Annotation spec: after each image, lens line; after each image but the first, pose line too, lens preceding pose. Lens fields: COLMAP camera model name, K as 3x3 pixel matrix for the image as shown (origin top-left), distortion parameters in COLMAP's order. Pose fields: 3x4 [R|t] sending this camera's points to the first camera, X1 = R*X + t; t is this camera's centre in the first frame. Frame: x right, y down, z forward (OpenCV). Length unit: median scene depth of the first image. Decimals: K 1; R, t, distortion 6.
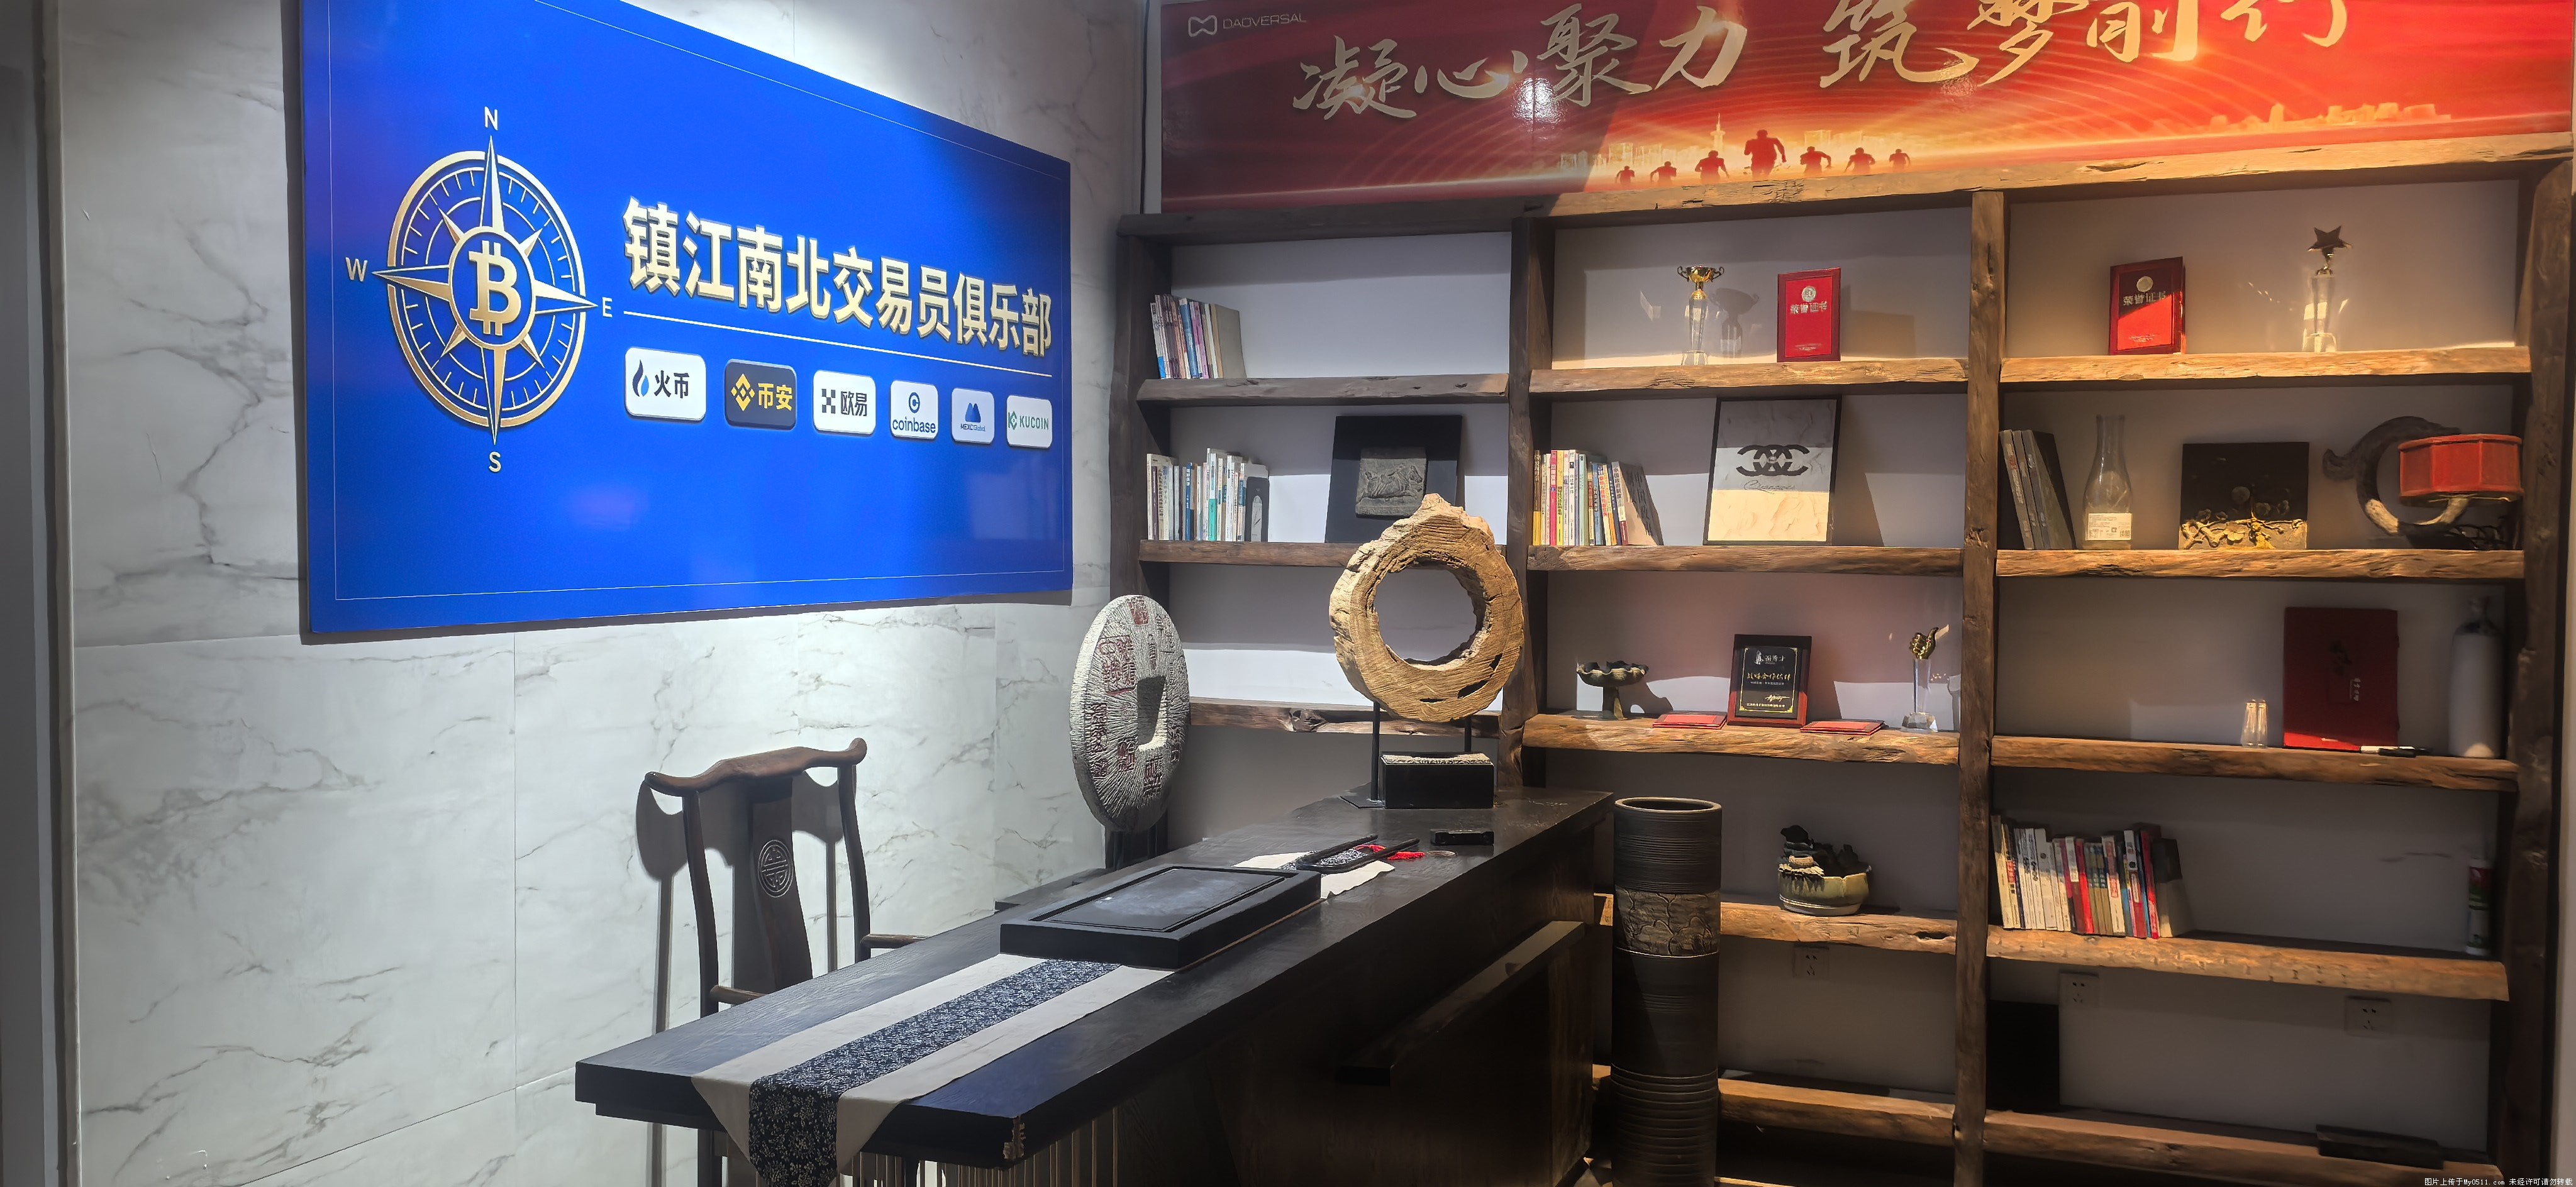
lens RADIAL K [[2015.6, 0, 1303.5], [0, 2015.6, 614.1], [0, 0, 1]] dist [0.106785, -0.160847]
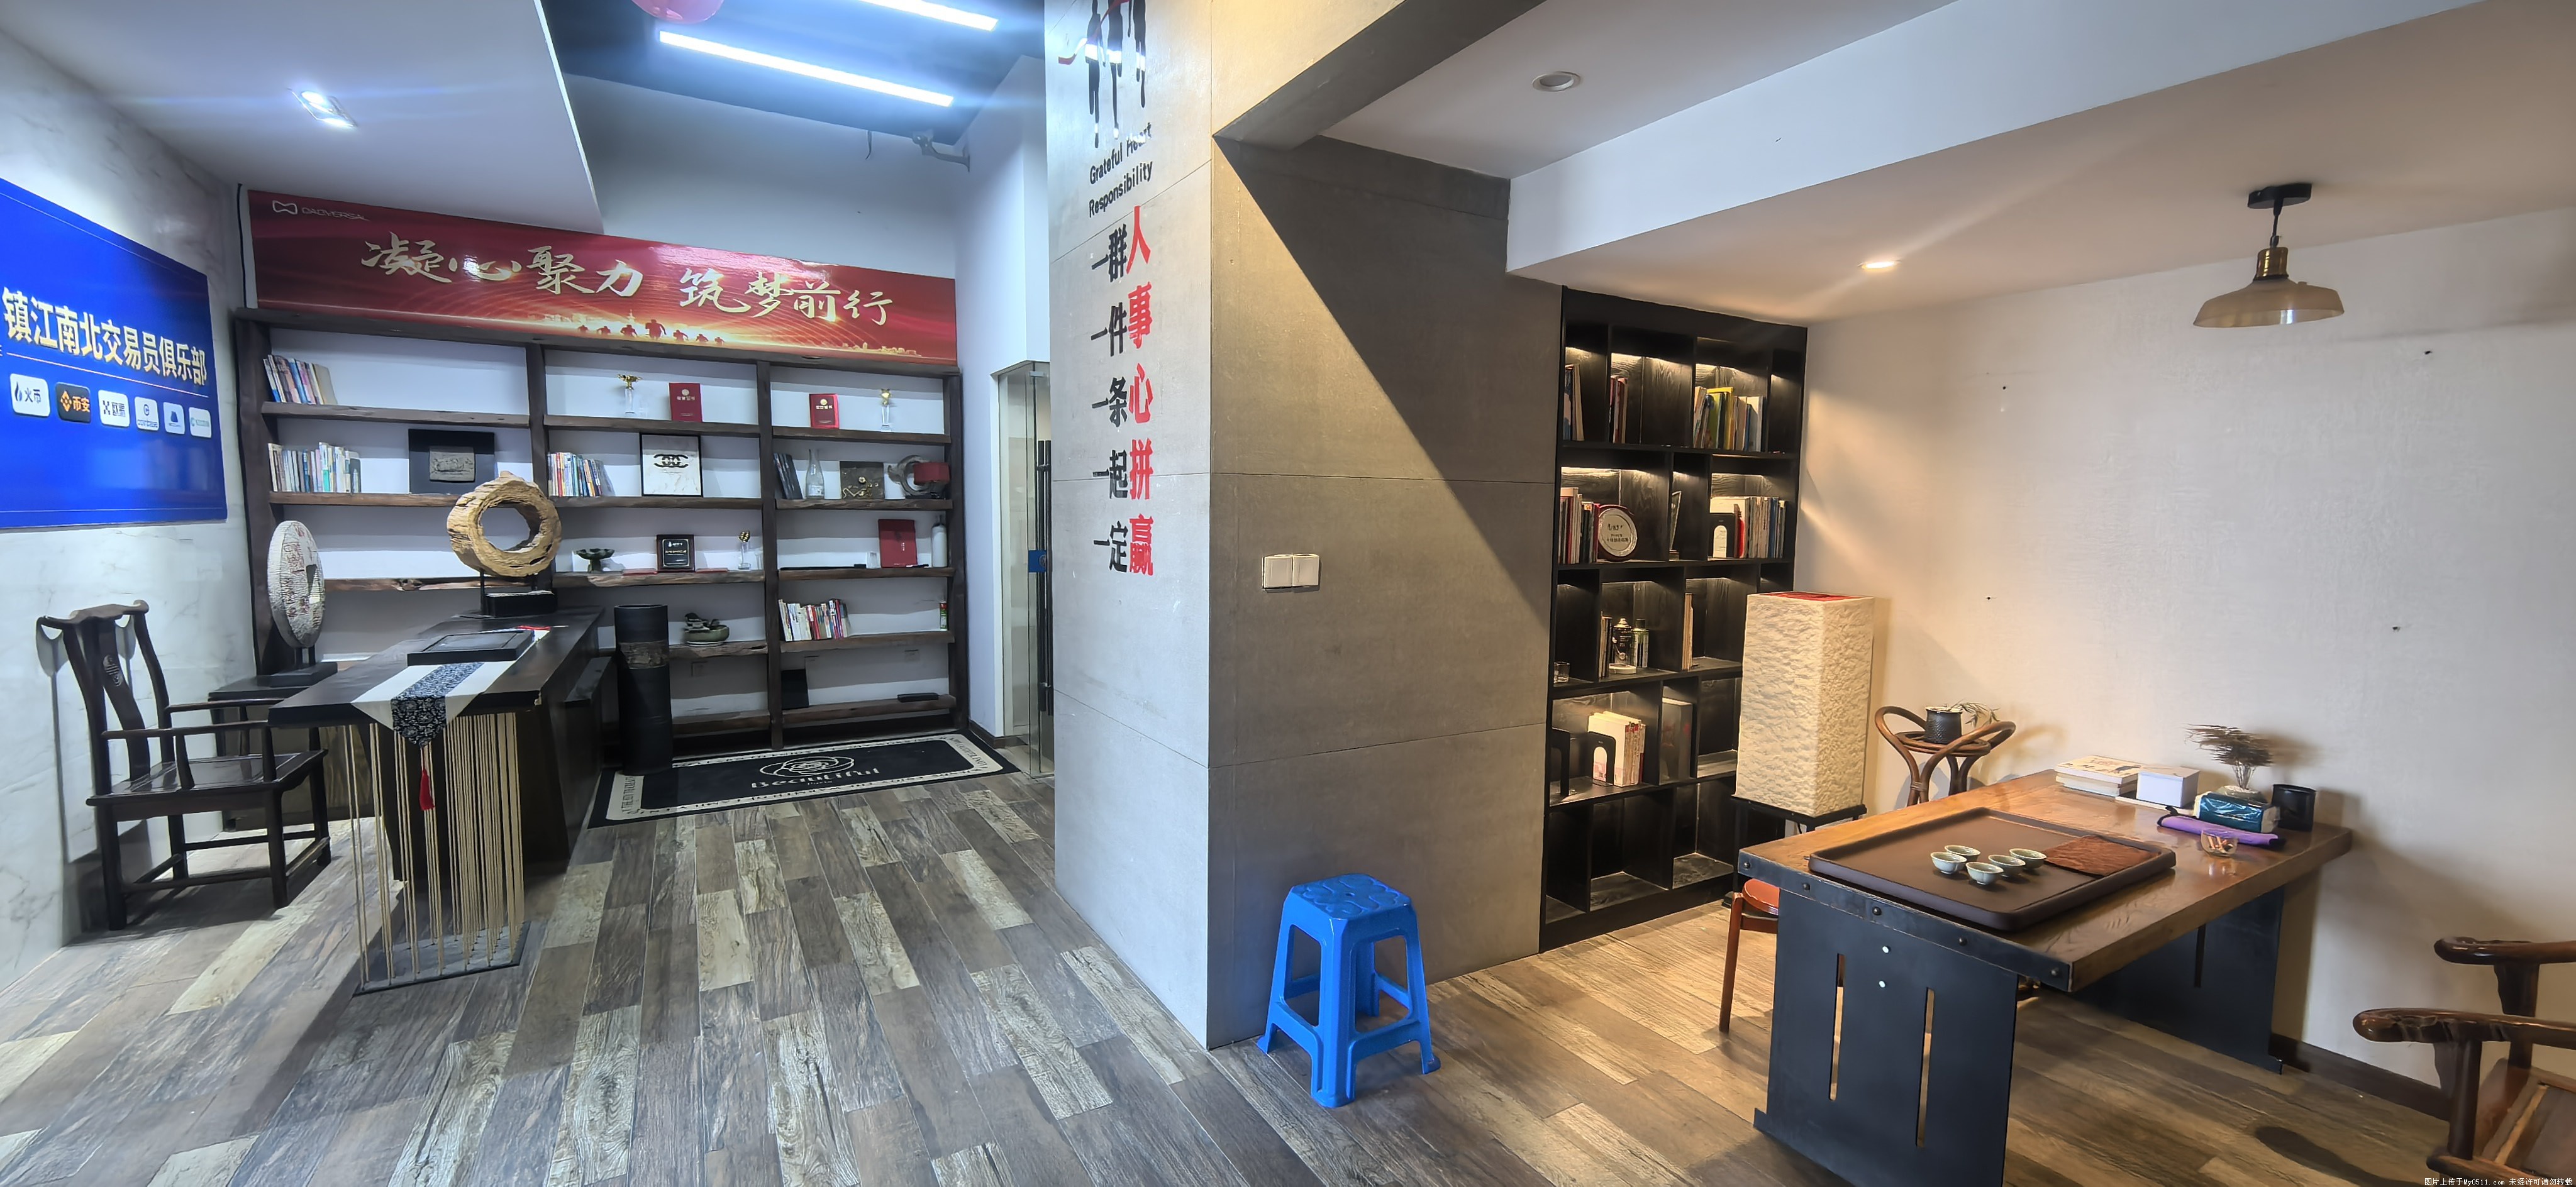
lens RADIAL K [[1000.6, 0, 1294.4], [0, 1000.6, 602.2], [0, 0, 1]] dist [0.012874, -0.004961]
pose [[0.606268, -0.075625, 0.791656, -0.348521], [0.029233, 0.996915, 0.072846, 0.032533], [-0.794723, -0.021022, 0.606608, -0.387984]]
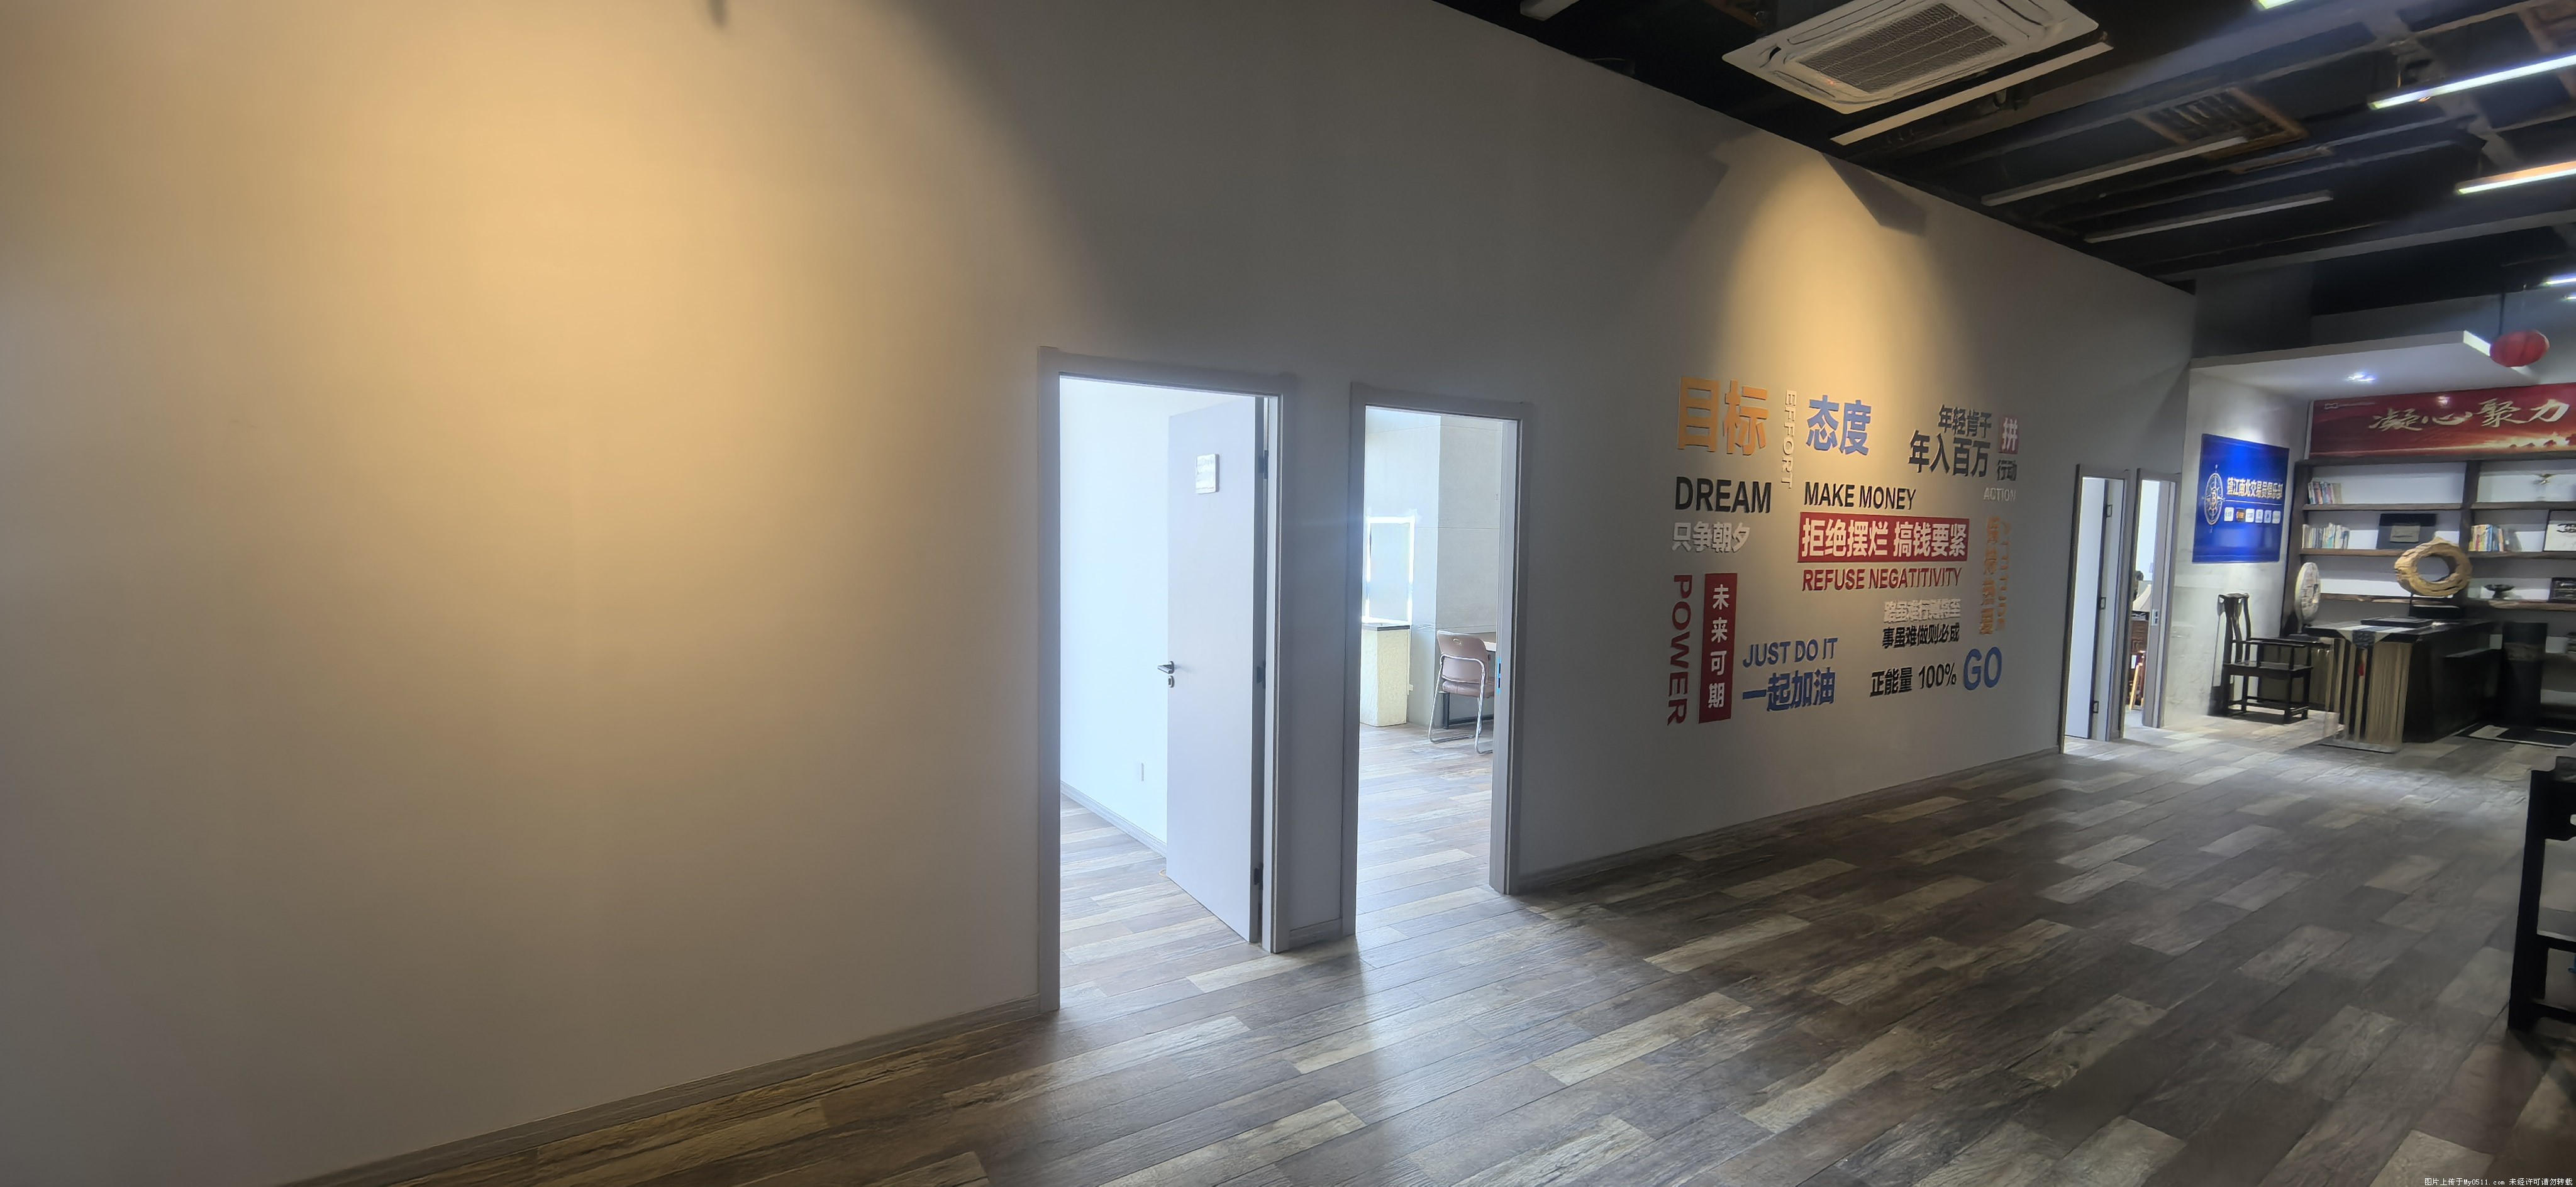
lens RADIAL K [[1000.6, 0, 1294.4], [0, 1000.6, 602.2], [0, 0, 1]] dist [0.012874, -0.004961]
pose [[0.813535, 0.045051, -0.579768, -0.706513], [-0.034687, 0.998979, 0.028954, 0.101462], [0.580480, -0.003444, 0.814267, -2.189657]]
